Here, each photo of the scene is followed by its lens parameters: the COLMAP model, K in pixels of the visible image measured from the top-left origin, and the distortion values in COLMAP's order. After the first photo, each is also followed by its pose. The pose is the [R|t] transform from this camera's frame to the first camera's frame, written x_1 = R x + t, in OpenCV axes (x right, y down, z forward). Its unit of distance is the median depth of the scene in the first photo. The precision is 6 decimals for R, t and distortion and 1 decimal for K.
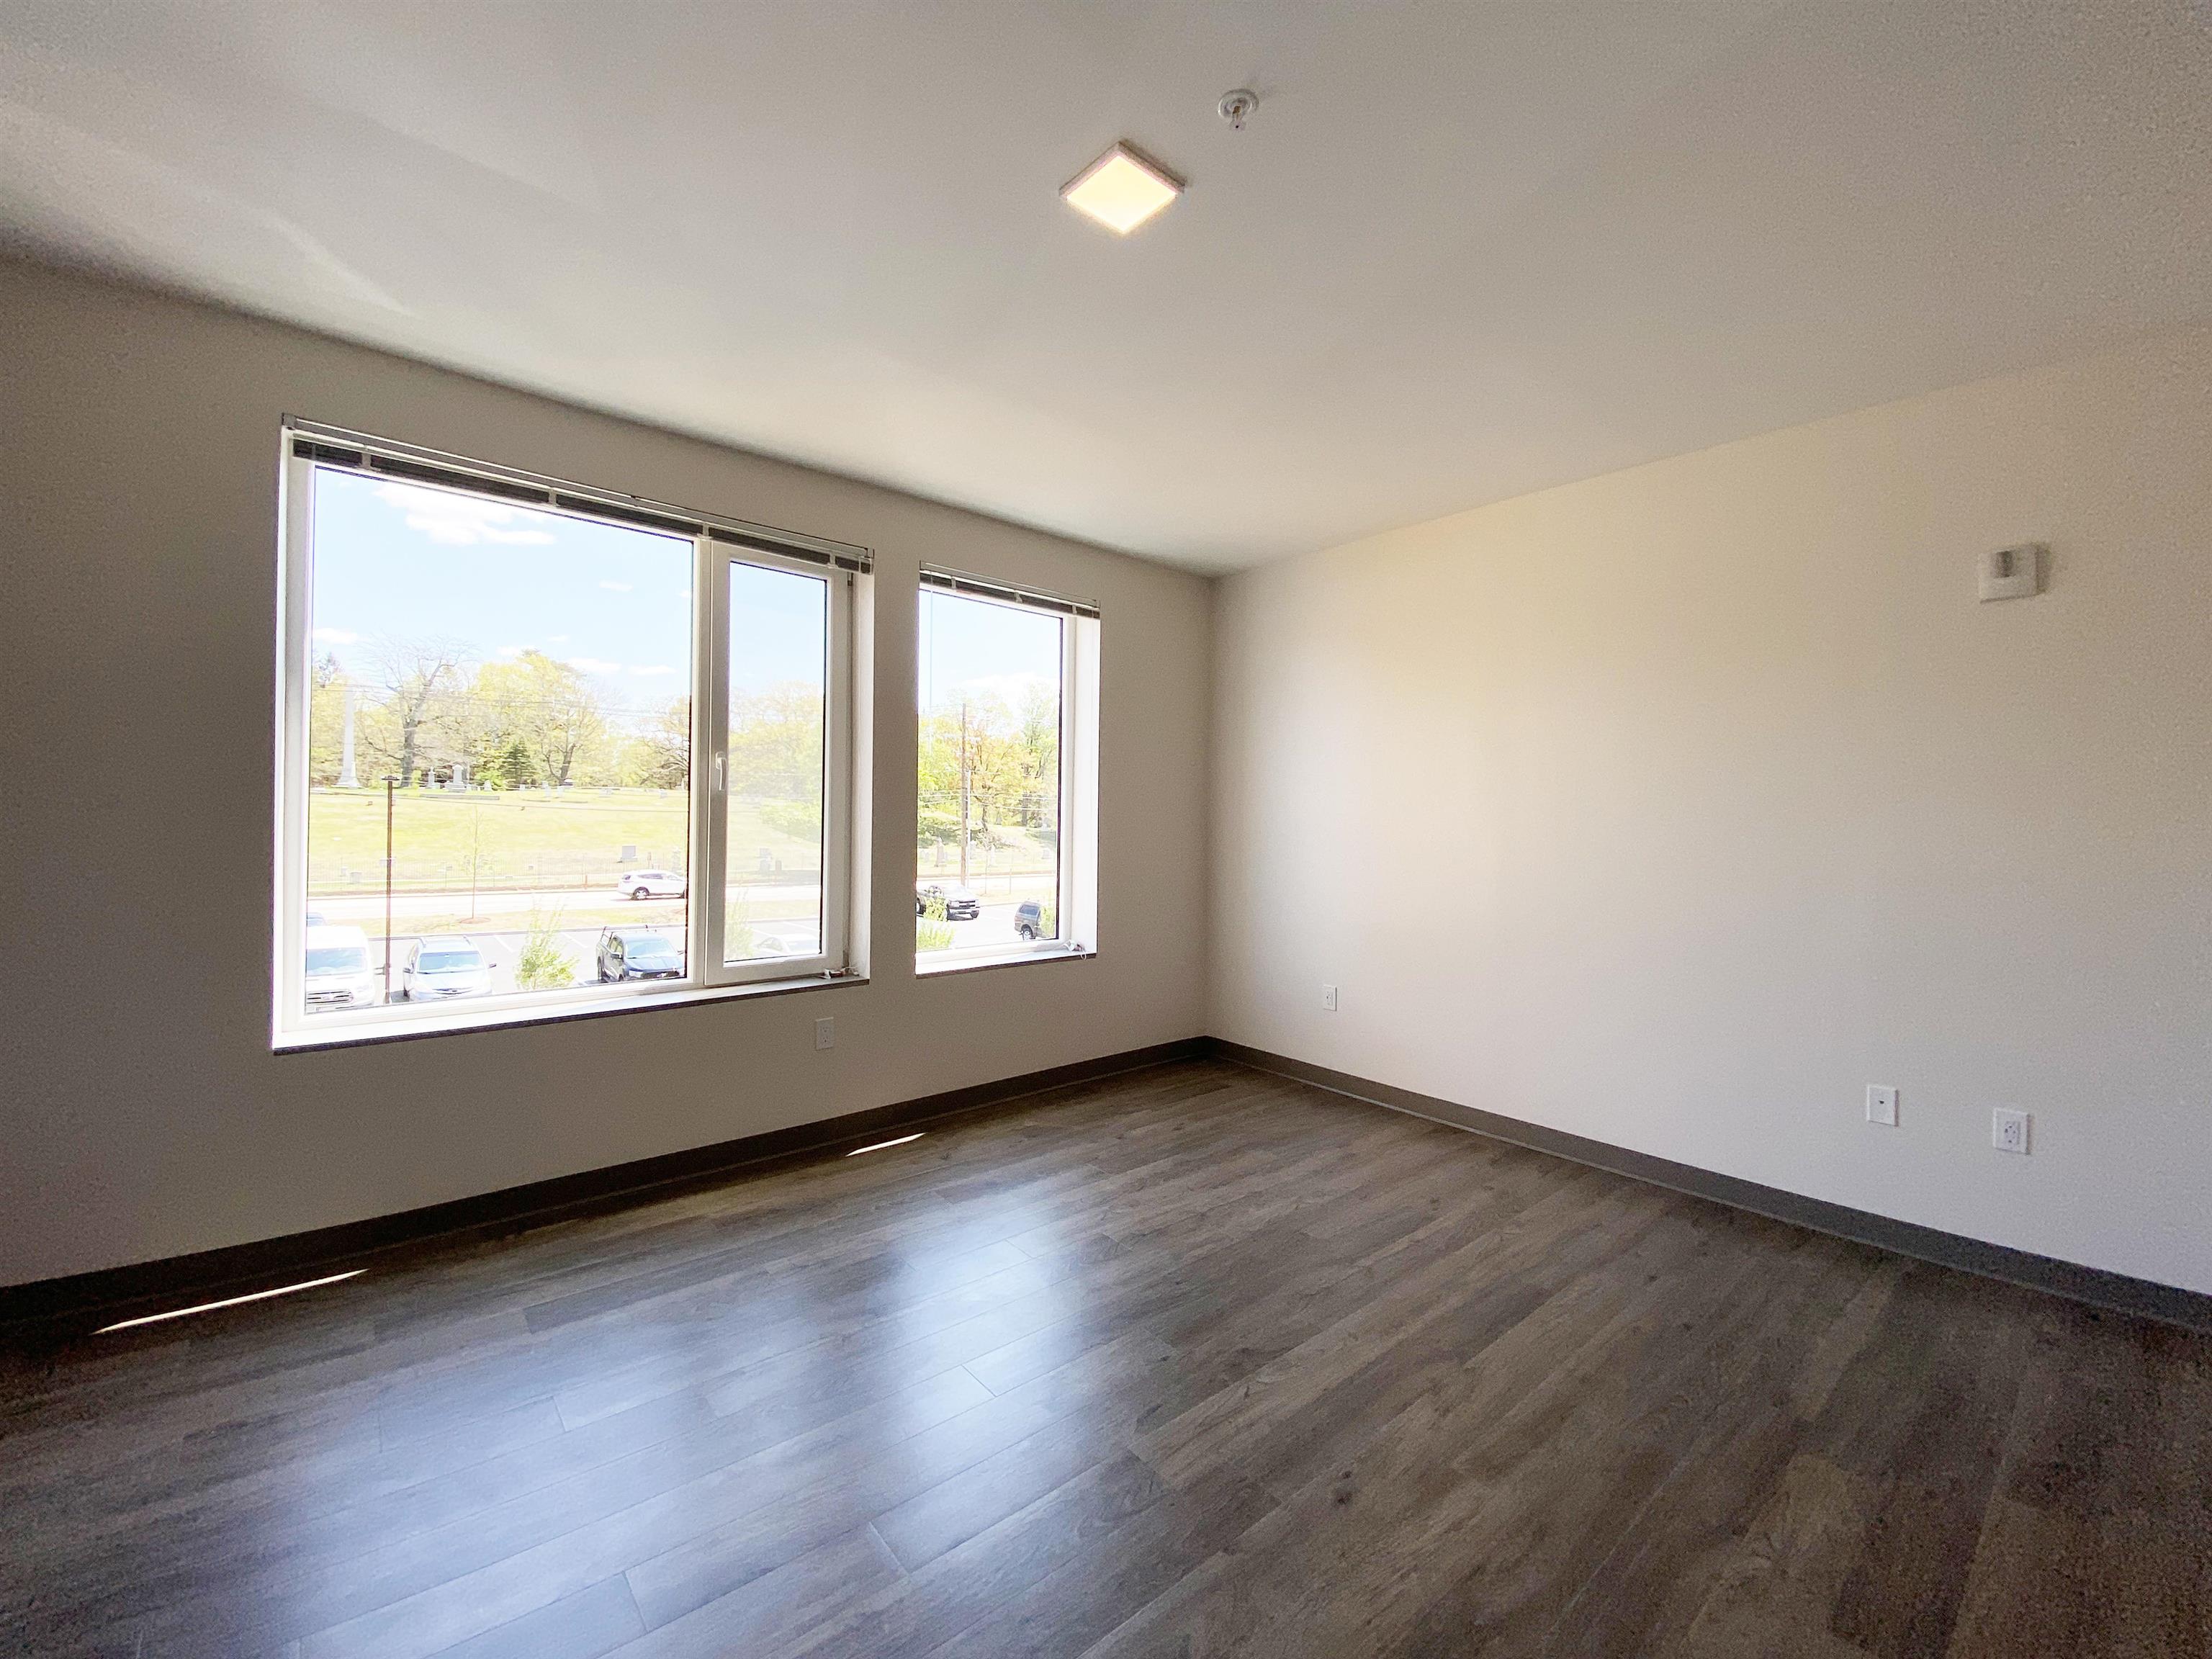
lens RADIAL K [[894.2, 0, 1101.9], [0, 894.2, 811.4], [0, 0, 1]] dist [0.019889, -0.018682]
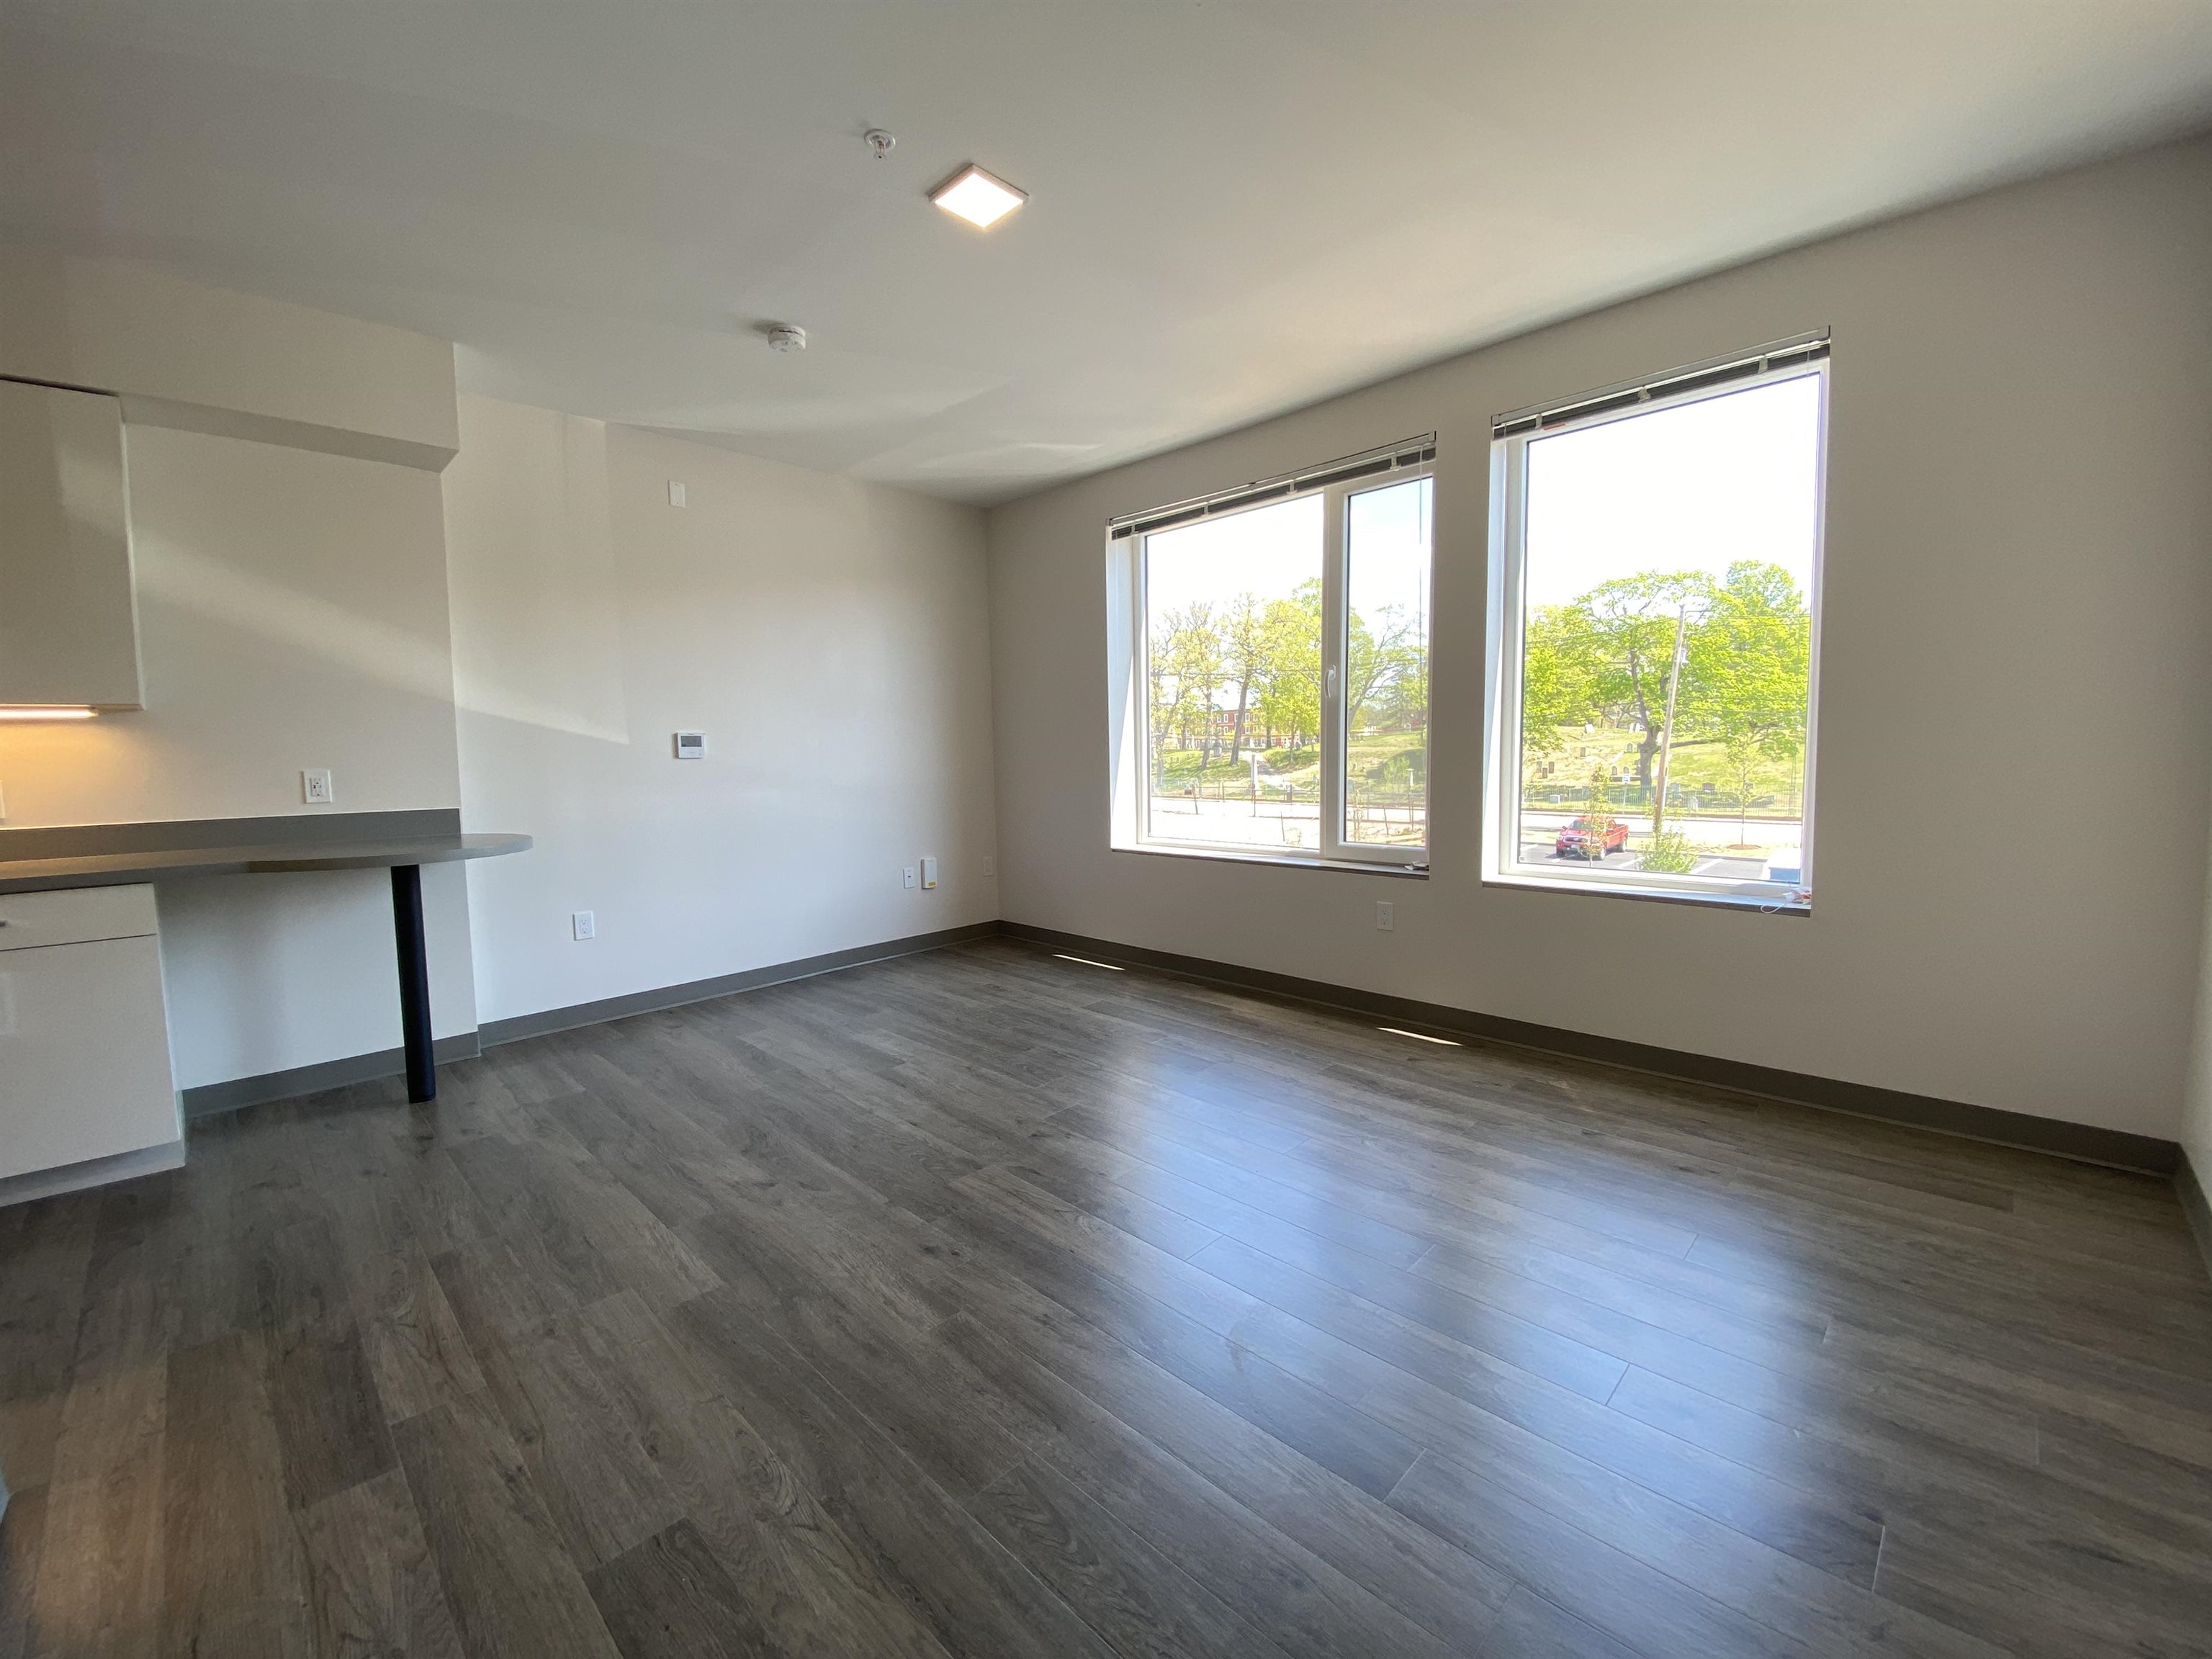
lens RADIAL K [[894.6, 0, 1099.5], [0, 894.6, 811.9], [0, 0, 1]] dist [0.010305, -0.015966]
pose [[0.094068, 0.056268, -0.993974, 0.676856], [0.018917, 0.998120, 0.058293, 0.049635], [0.995386, -0.024287, 0.092827, 0.523943]]
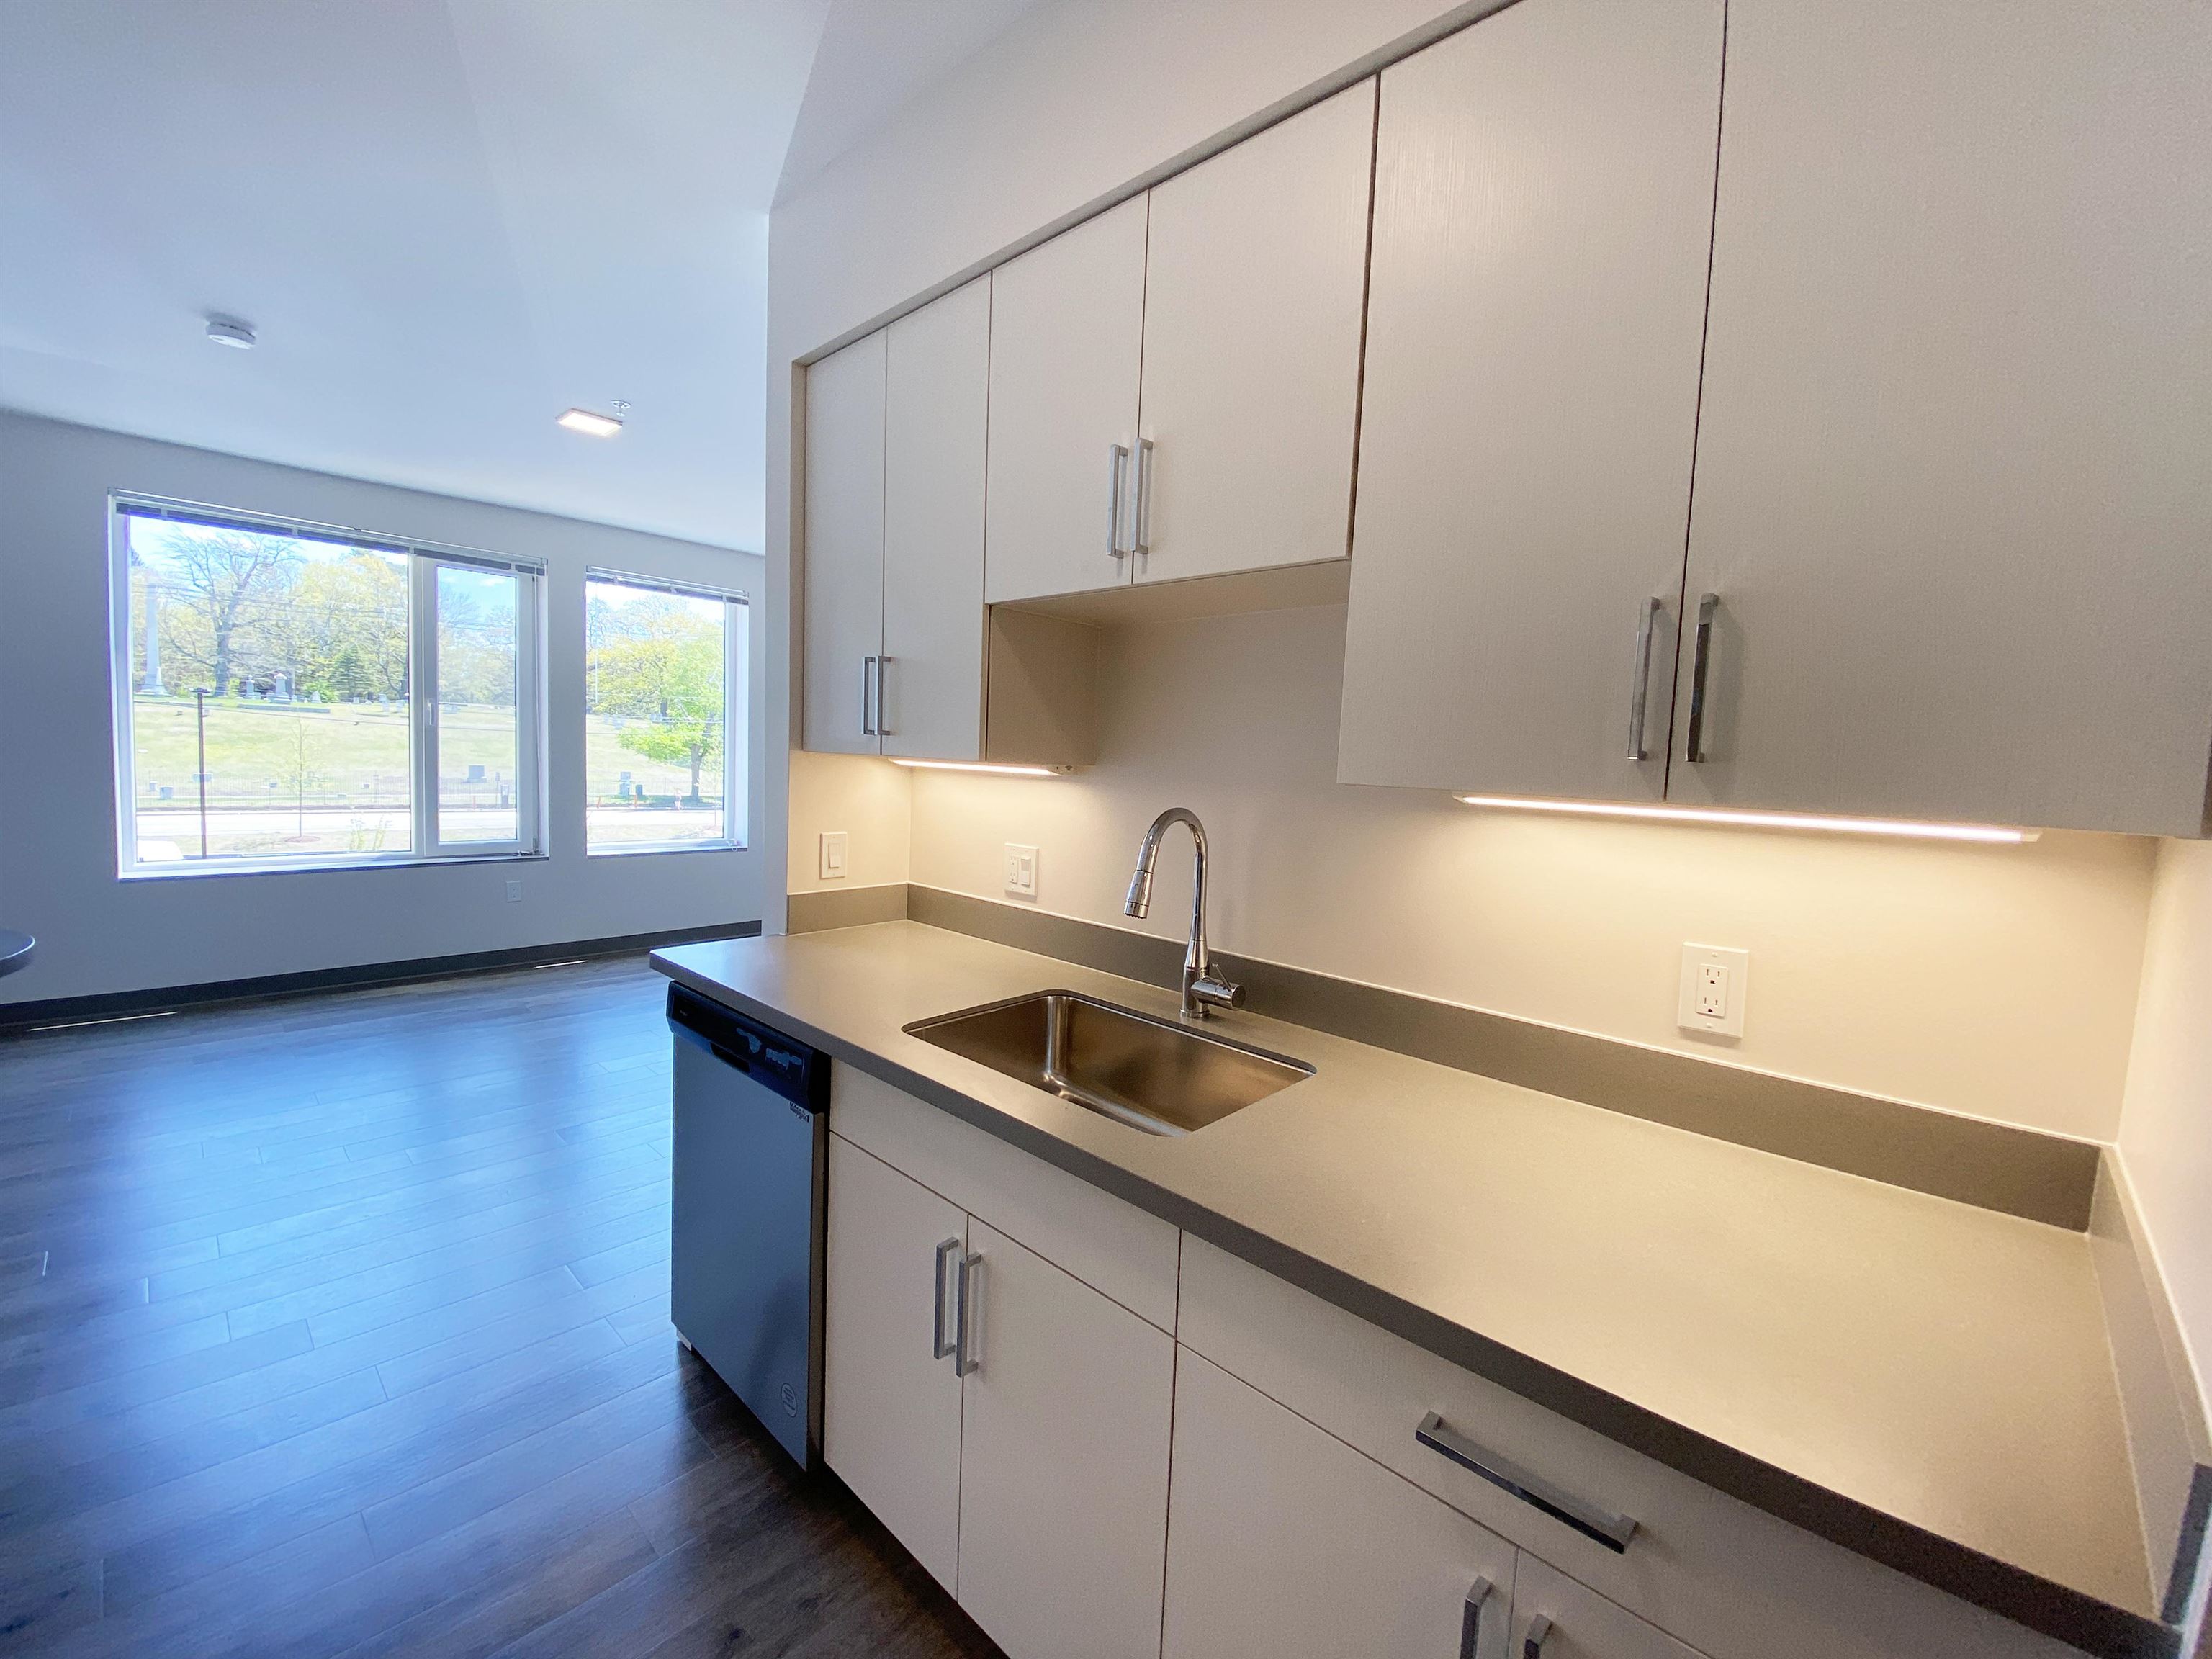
lens RADIAL K [[894.6, 0, 1099.5], [0, 894.6, 811.9], [0, 0, 1]] dist [0.010305, -0.015966]
pose [[0.992826, 0.017927, 0.118219, 0.449683], [-0.026778, 0.996920, 0.073715, -0.016356], [-0.116533, -0.076352, 0.990248, -0.543693]]
